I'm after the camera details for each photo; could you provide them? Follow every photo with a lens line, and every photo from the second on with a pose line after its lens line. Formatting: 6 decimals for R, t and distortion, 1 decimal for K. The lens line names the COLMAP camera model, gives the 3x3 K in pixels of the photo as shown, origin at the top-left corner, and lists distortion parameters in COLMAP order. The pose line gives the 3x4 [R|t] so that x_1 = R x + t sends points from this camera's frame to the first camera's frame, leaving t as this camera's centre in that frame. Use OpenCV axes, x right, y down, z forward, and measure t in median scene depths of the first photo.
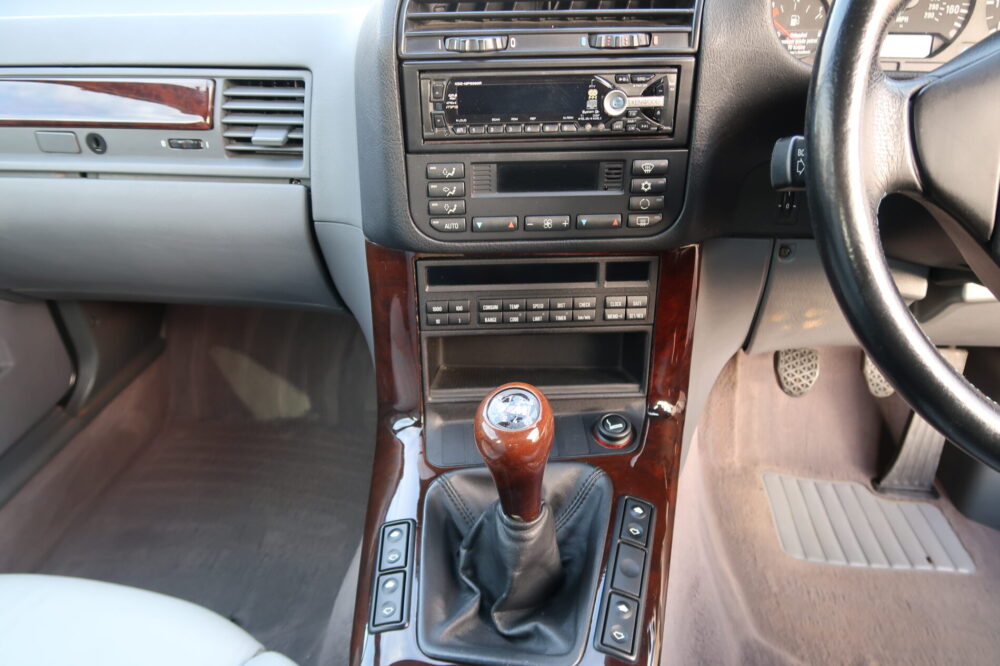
lens RADIAL K [[694.3, 0, 501.3], [0, 694.3, 332.8], [0, 0, 1]] dist [-0.025334, 0.013817]
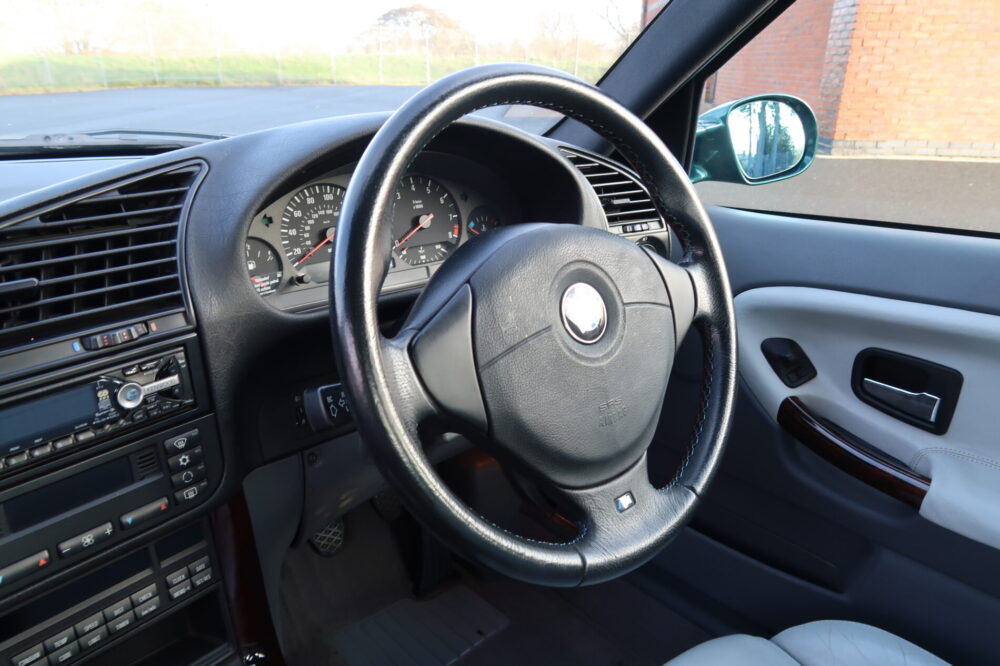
lens RADIAL K [[694.3, 0, 491.5], [0, 694.3, 328.2], [0, 0, 1]] dist [-0.025334, 0.013817]
pose [[0.672646, -0.236940, 0.701005, -0.119123], [0.368483, 0.928789, -0.039644, -0.159745], [-0.641692, 0.284975, 0.712054, -0.023052]]
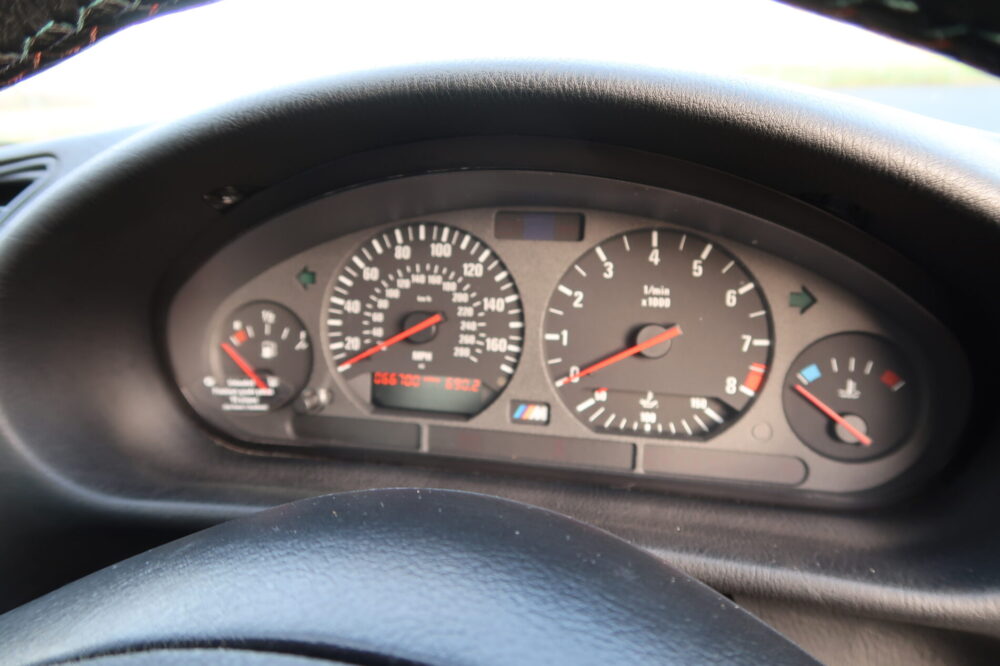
lens RADIAL K [[694.3, 0, 494.8], [0, 694.3, 338.1], [0, 0, 1]] dist [-0.025334, 0.013817]
pose [[0.995496, 0.019884, -0.092699, 0.653690], [-0.036254, 0.983287, -0.178415, -0.338094], [0.087602, 0.180972, 0.979579, 0.371592]]
